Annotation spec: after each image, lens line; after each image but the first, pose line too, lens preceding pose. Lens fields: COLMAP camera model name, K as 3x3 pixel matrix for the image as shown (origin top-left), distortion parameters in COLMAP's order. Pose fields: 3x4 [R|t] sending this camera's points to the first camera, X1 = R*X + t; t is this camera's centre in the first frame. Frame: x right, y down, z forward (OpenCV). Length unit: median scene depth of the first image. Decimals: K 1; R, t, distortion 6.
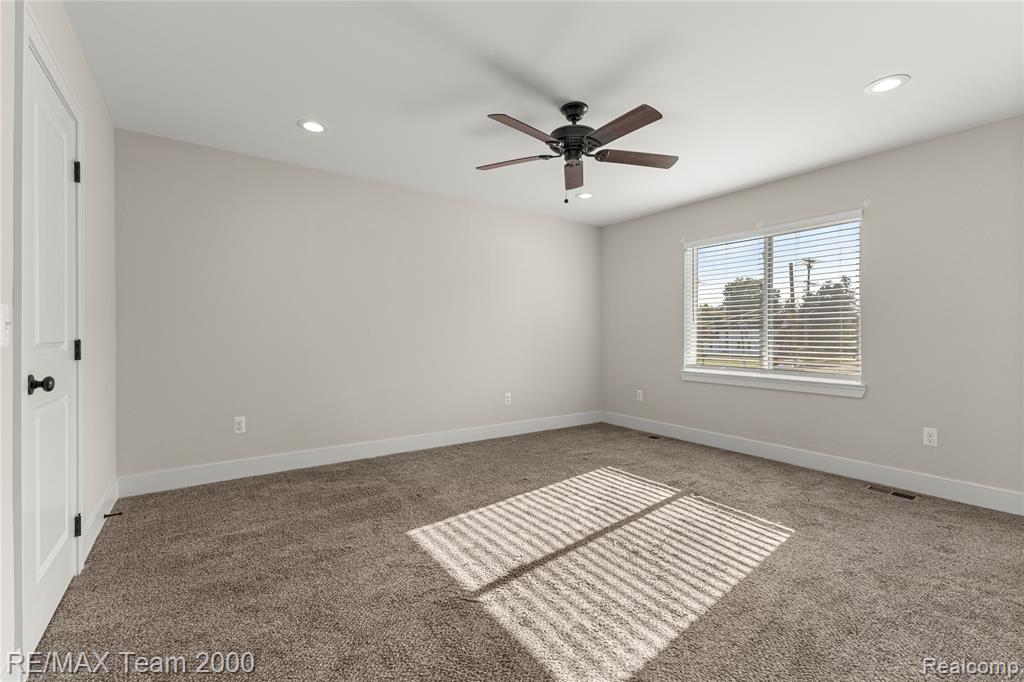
lens RADIAL K [[441.7, 0, 510.6], [0, 441.7, 345.1], [0, 0, 1]] dist [0.002078, 0.000060]
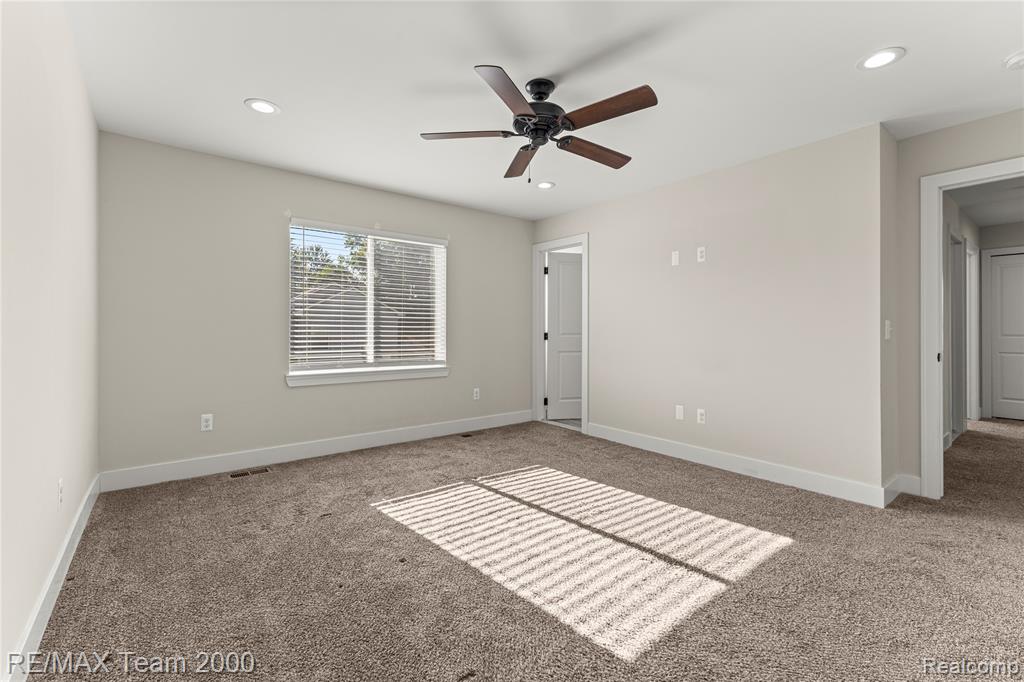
lens RADIAL K [[441.7, 0, 519.6], [0, 441.7, 332.4], [0, 0, 1]] dist [0.002078, 0.000060]
pose [[-0.068737, -0.006597, 0.997613, -0.753167], [0.023410, 0.999692, 0.008224, -0.028274], [-0.997360, 0.023920, -0.068561, 1.081965]]
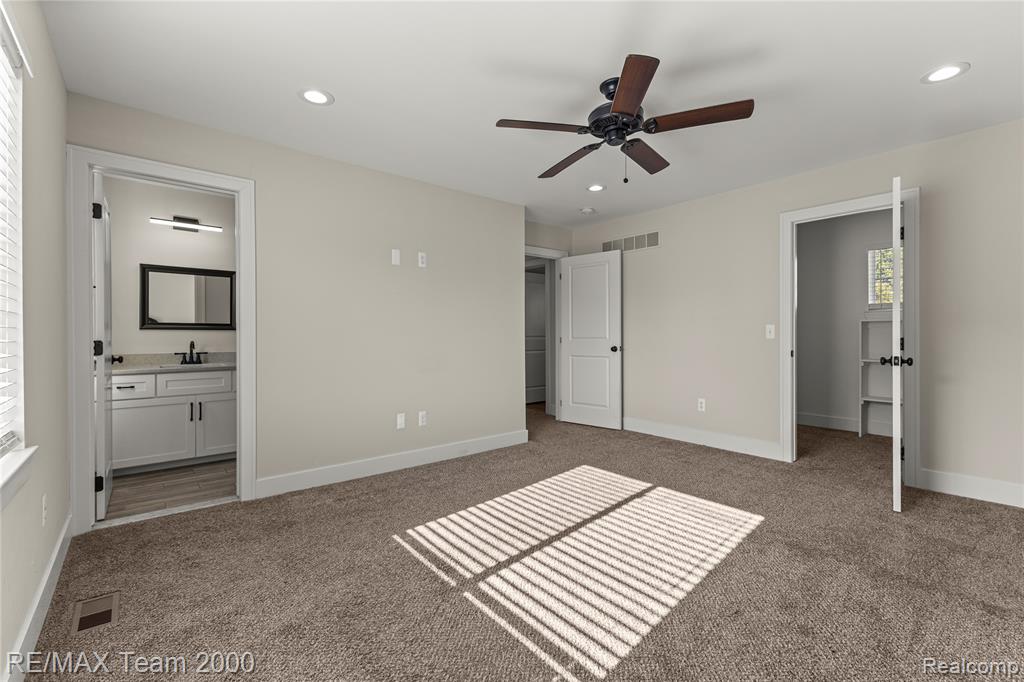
lens RADIAL K [[441.7, 0, 506.0], [0, 441.7, 341.4], [0, 0, 1]] dist [0.002078, 0.000060]
pose [[-0.997647, 0.004229, -0.068424, 0.427984], [0.001371, 0.999127, 0.041763, -0.046333], [0.068541, 0.041571, -0.996782, 1.850449]]
